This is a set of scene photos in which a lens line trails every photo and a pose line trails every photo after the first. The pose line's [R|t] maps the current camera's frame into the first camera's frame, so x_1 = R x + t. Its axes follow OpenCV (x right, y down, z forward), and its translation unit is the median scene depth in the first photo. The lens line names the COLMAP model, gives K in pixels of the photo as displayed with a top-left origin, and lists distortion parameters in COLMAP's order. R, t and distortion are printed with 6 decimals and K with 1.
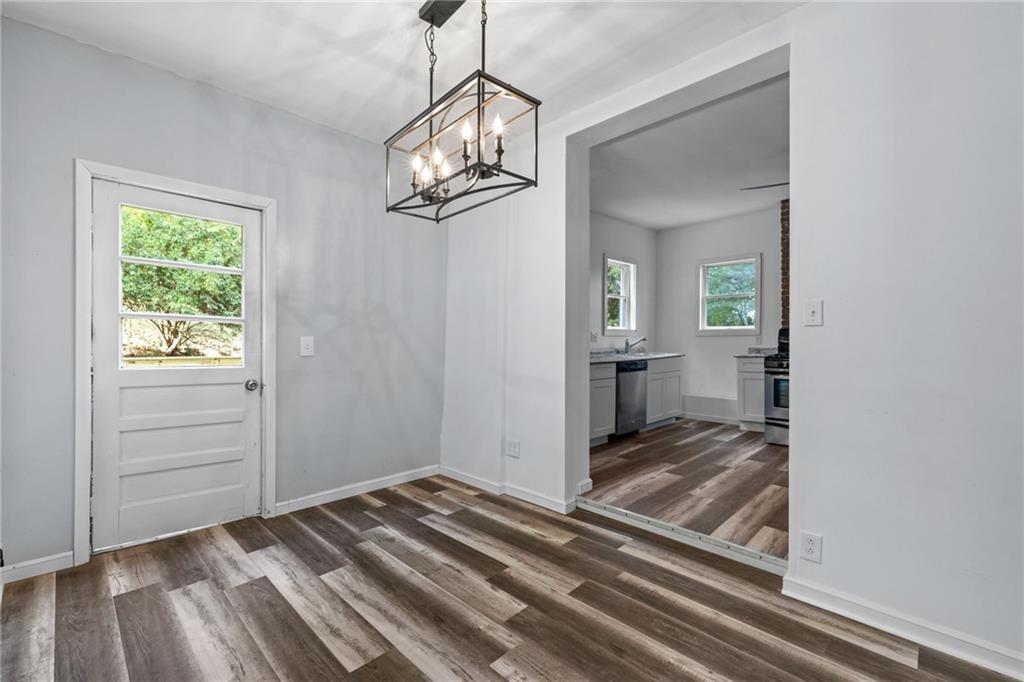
lens RADIAL K [[446.2, 0, 506.5], [0, 446.2, 342.6], [0, 0, 1]] dist [-0.002616, 0.000960]
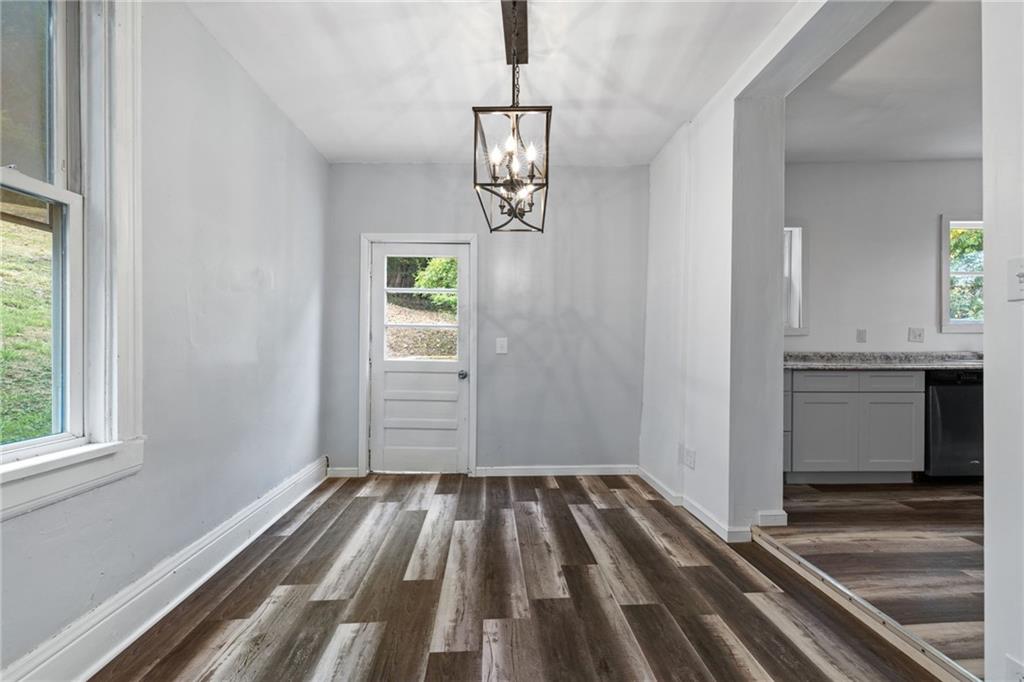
lens RADIAL K [[446.2, 0, 522.8], [0, 446.2, 340.7], [0, 0, 1]] dist [-0.002616, 0.000960]
pose [[0.749757, -0.013577, -0.661573, 0.463522], [0.002394, 0.999839, -0.017807, 0.017639], [0.661708, 0.011767, 0.749669, 0.116414]]
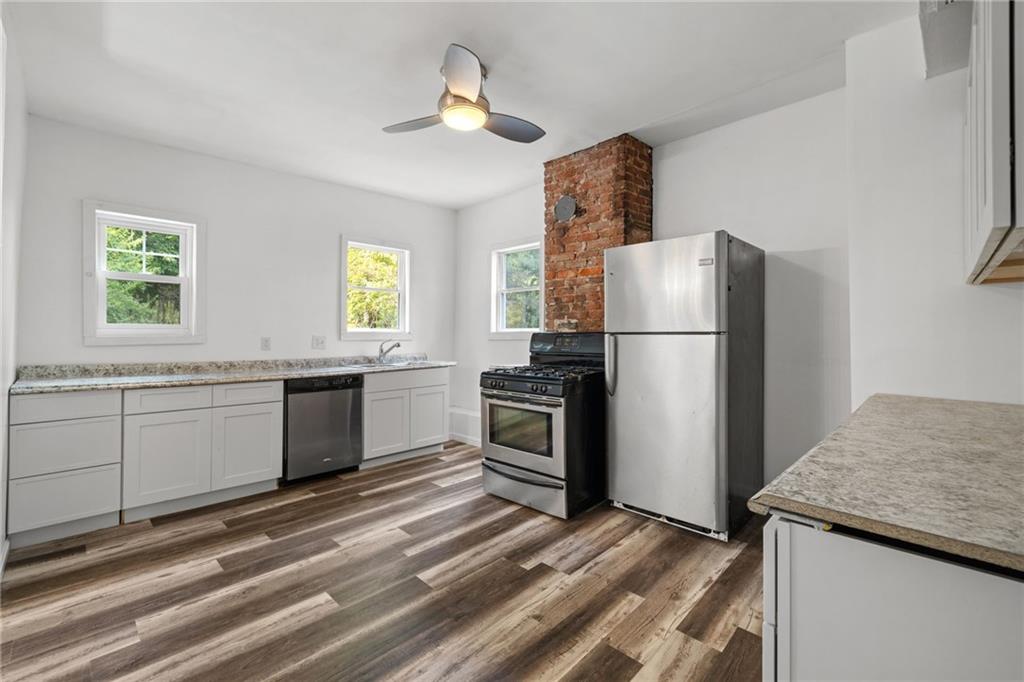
lens RADIAL K [[446.2, 0, 492.4], [0, 446.2, 337.1], [0, 0, 1]] dist [-0.002616, 0.000960]
pose [[0.999911, 0.000542, 0.013336, 1.108590], [-0.000489, 0.999992, -0.003924, -0.042590], [-0.013338, 0.003918, 0.999903, 0.518351]]
